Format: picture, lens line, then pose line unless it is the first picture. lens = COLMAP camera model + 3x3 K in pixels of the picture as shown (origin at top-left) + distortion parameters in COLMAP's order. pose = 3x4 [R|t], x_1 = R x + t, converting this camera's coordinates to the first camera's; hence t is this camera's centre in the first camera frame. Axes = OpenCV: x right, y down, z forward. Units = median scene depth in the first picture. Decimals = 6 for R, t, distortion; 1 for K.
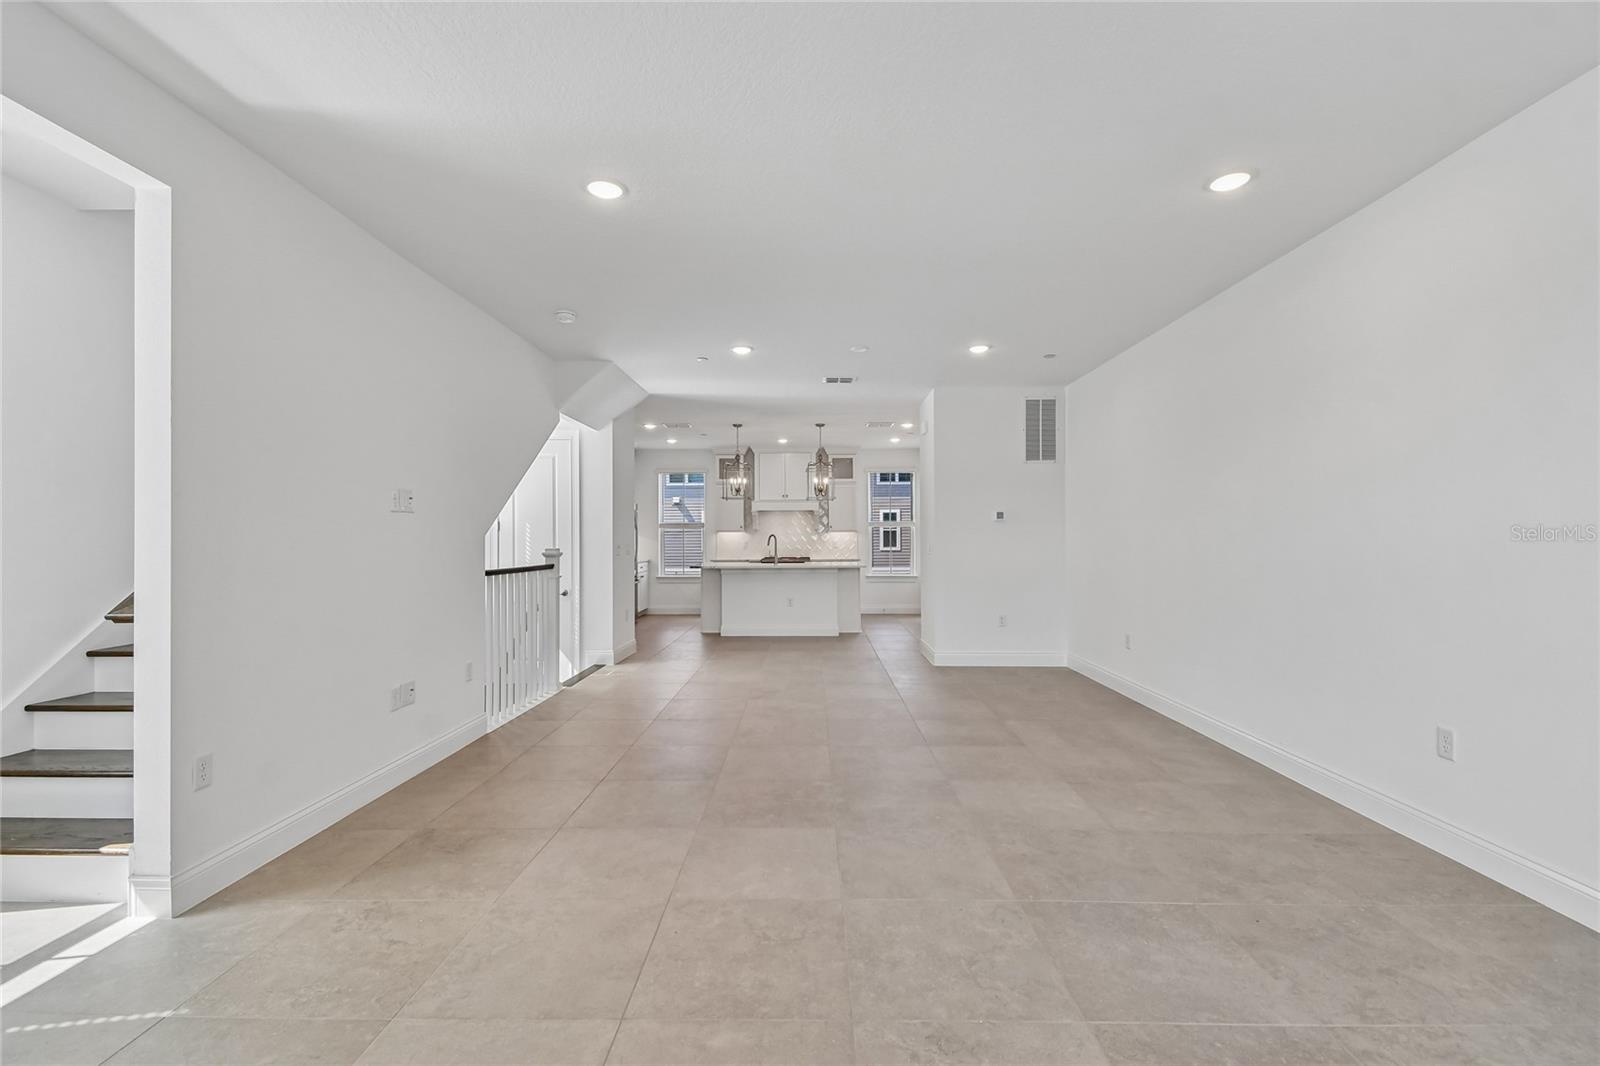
lens RADIAL K [[682.1, 0, 800.0], [0, 682.1, 533.0], [0, 0, 1]] dist [0.013244, -0.018285]
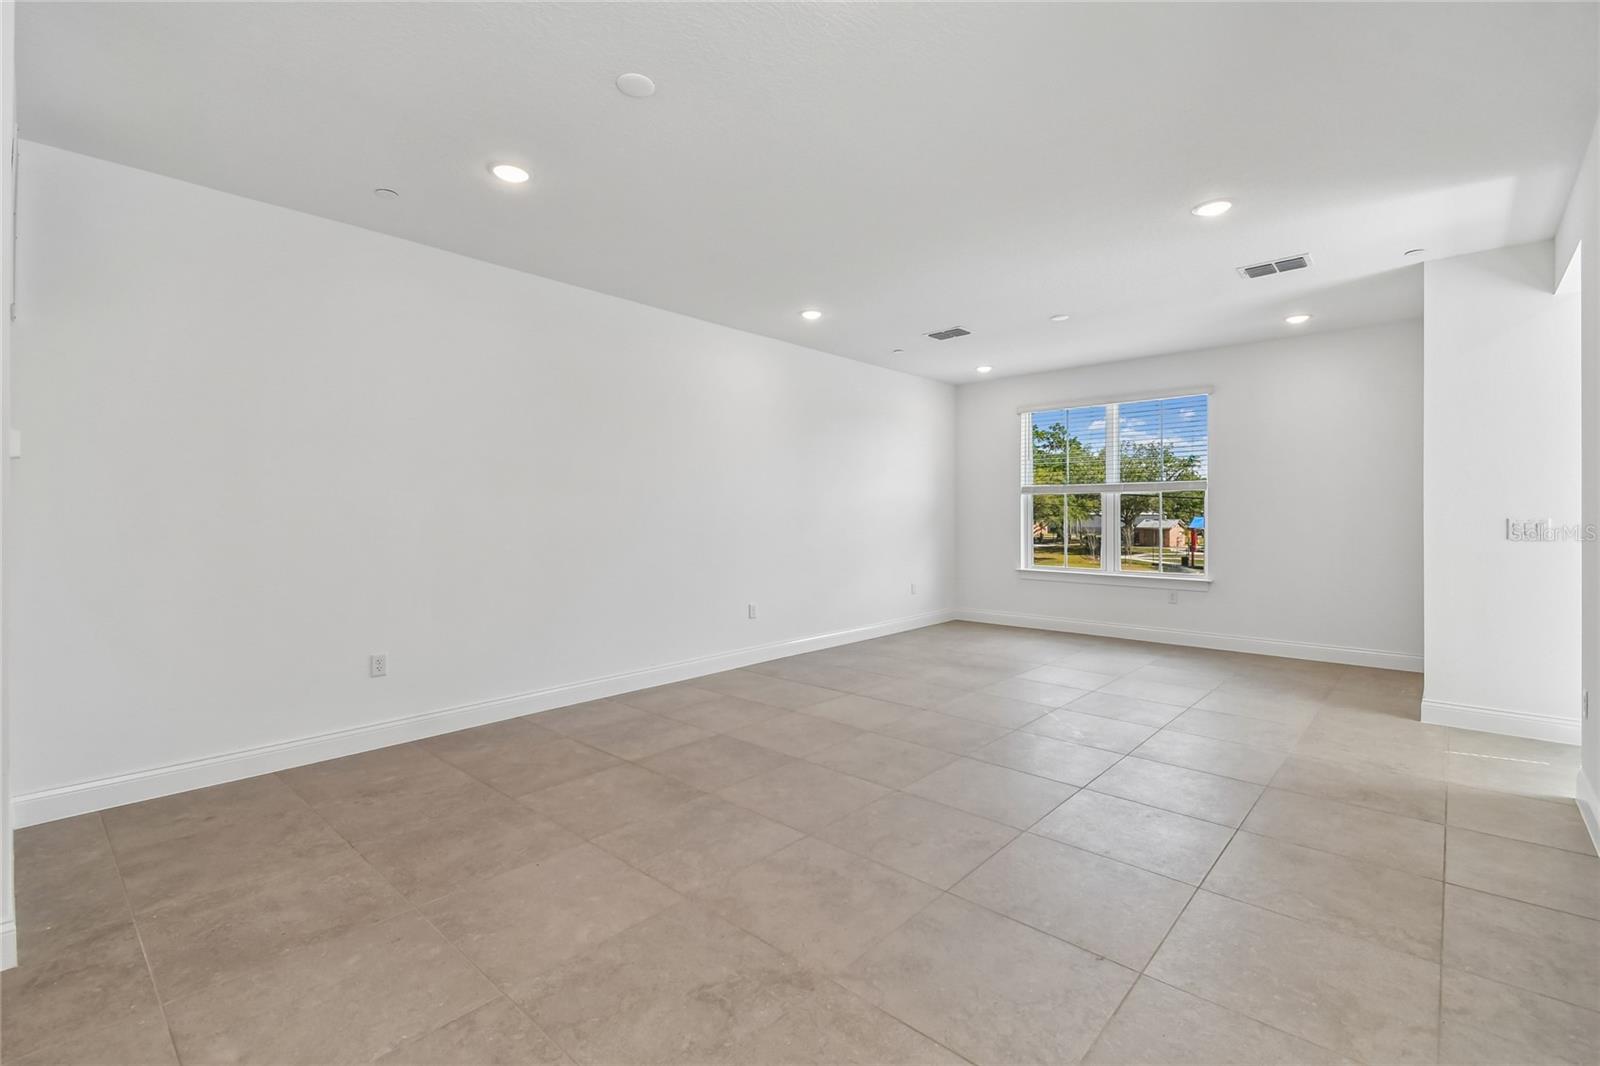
lens RADIAL K [[710.2, 0, 801.7], [0, 710.2, 524.8], [0, 0, 1]] dist [0.046297, -0.021945]
pose [[-0.753951, -0.007809, 0.656885, -0.244933], [-0.006642, 0.999969, 0.004263, 0.013735], [-0.656897, -0.001149, -0.753979, 1.046576]]
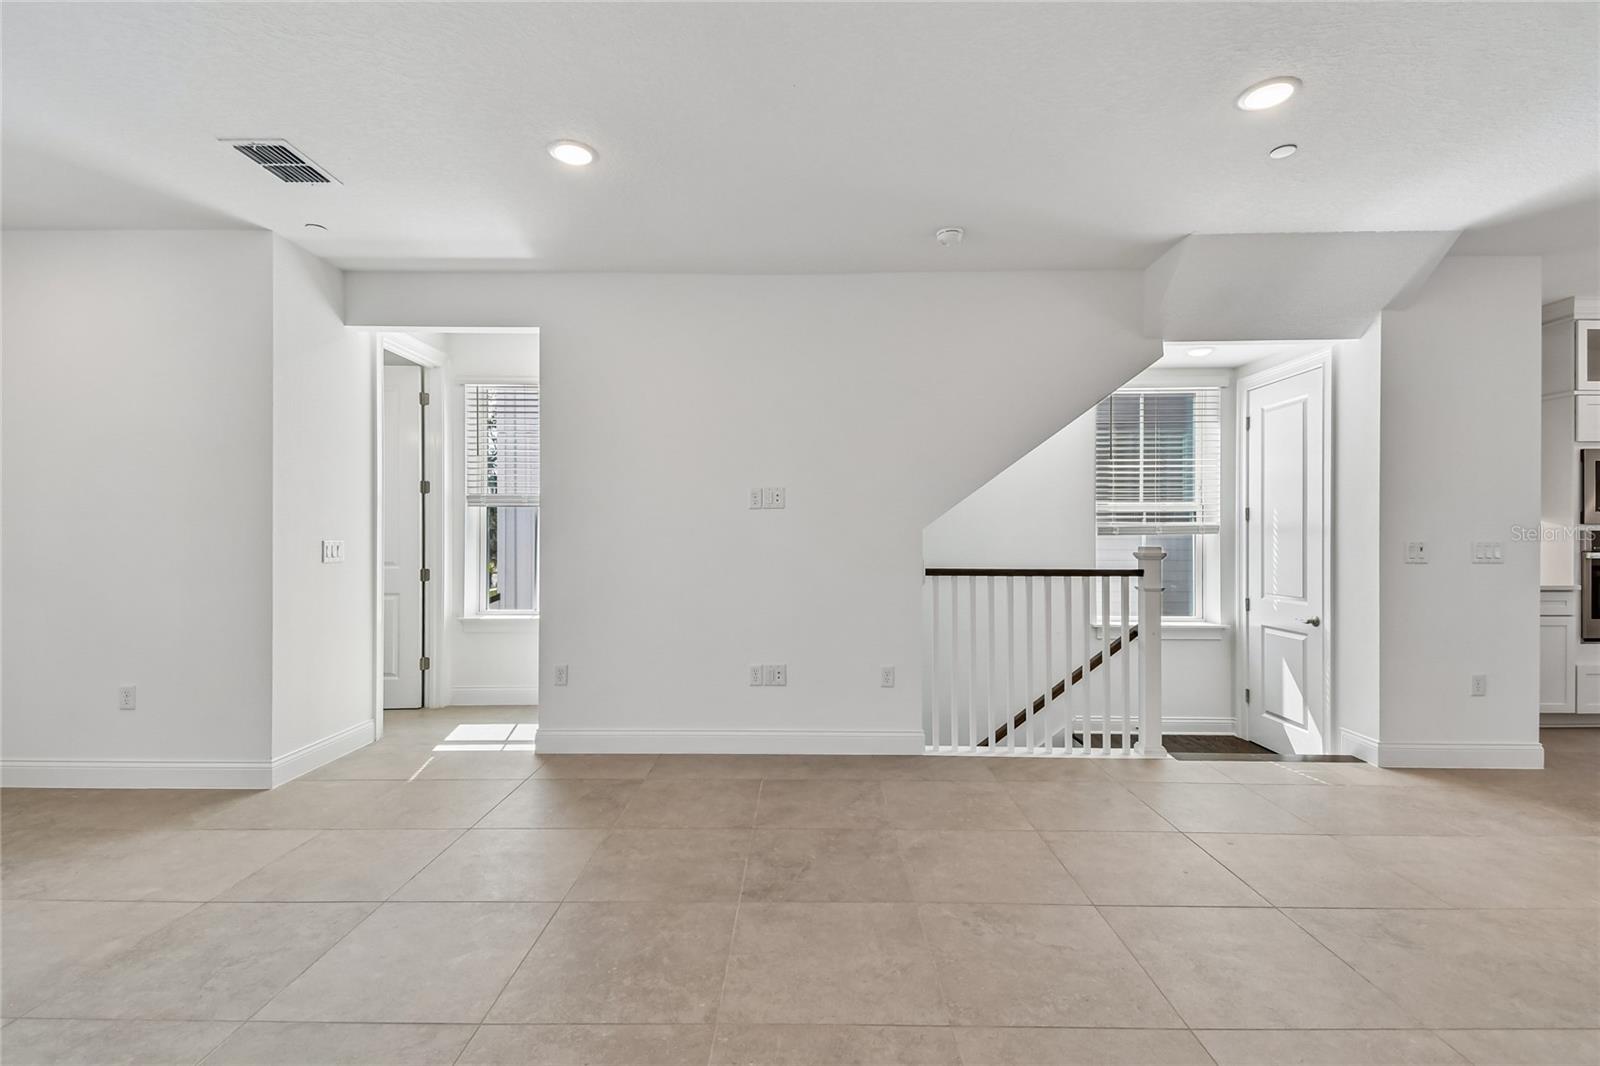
lens RADIAL K [[702.0, 0, 807.9], [0, 702.0, 531.9], [0, 0, 1]] dist [0.051537, -0.027144]
pose [[0.011269, -0.006680, -0.999914, 0.303336], [0.009601, 0.999932, -0.006572, 0.008323], [0.999890, -0.009526, 0.011332, 0.576358]]
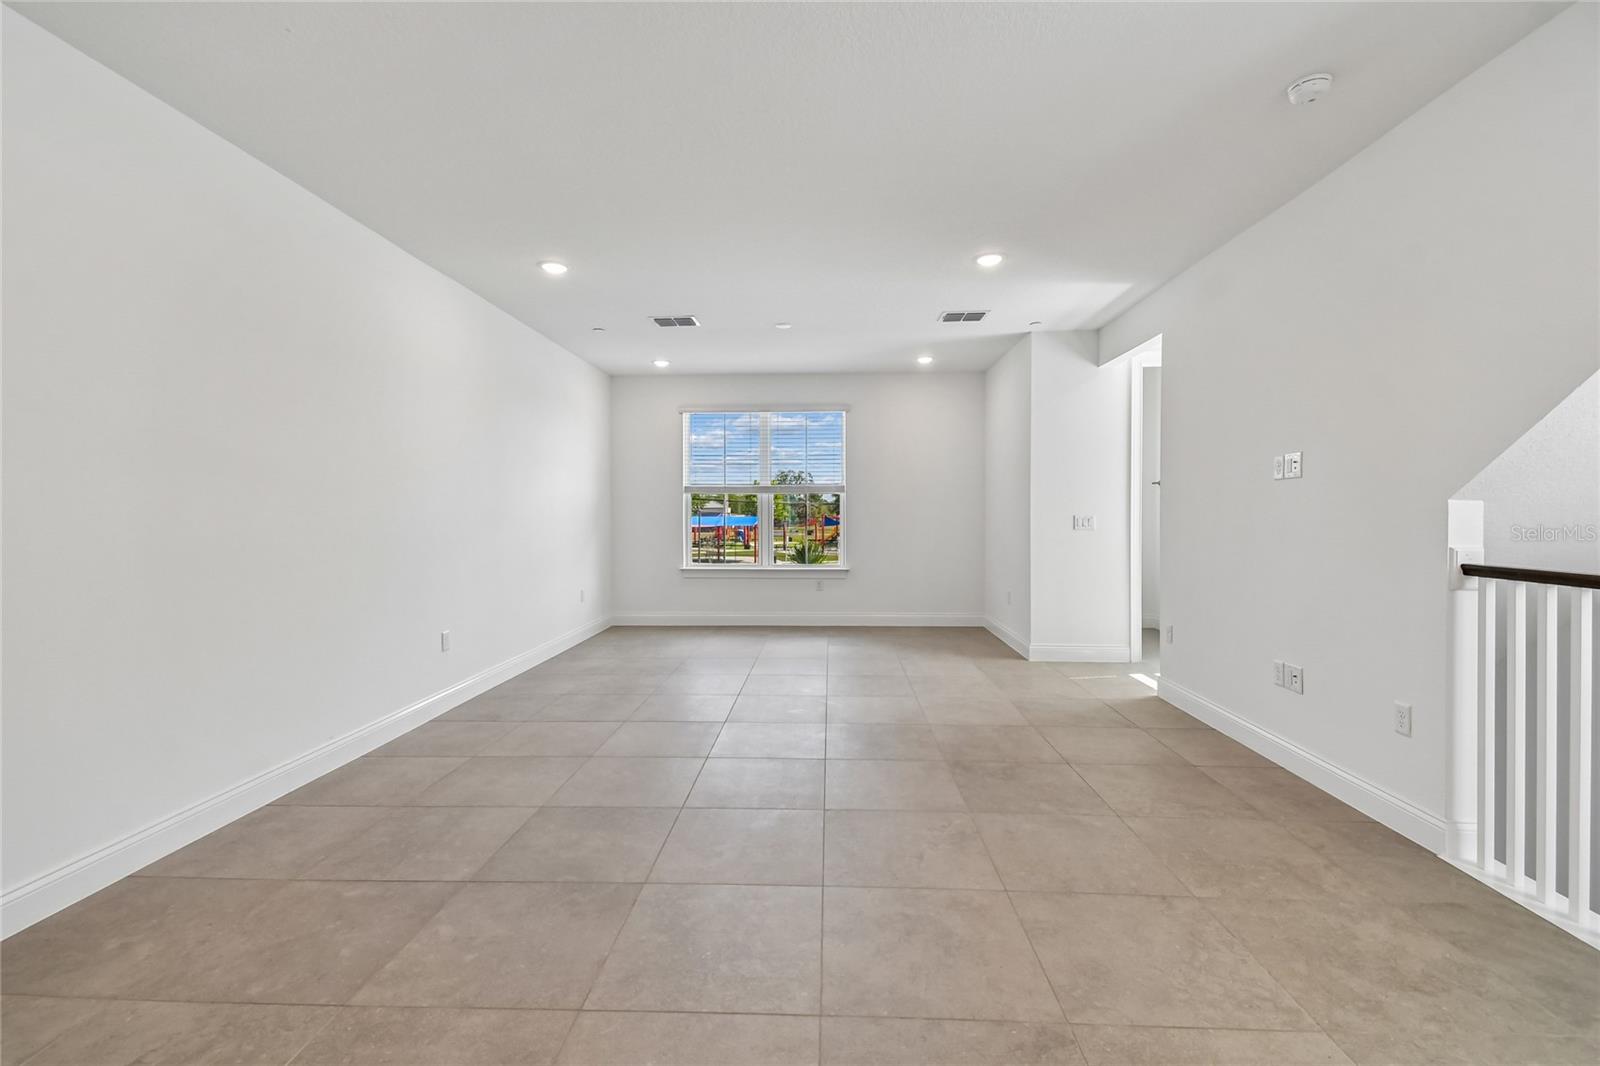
lens RADIAL K [[702.0, 0, 807.9], [0, 702.0, 531.9], [0, 0, 1]] dist [0.051537, -0.027144]
pose [[-0.999798, 0.003959, 0.019725, 0.028227], [0.004251, 0.999881, 0.014808, 0.013063], [-0.019664, 0.014889, -0.999696, 1.083161]]
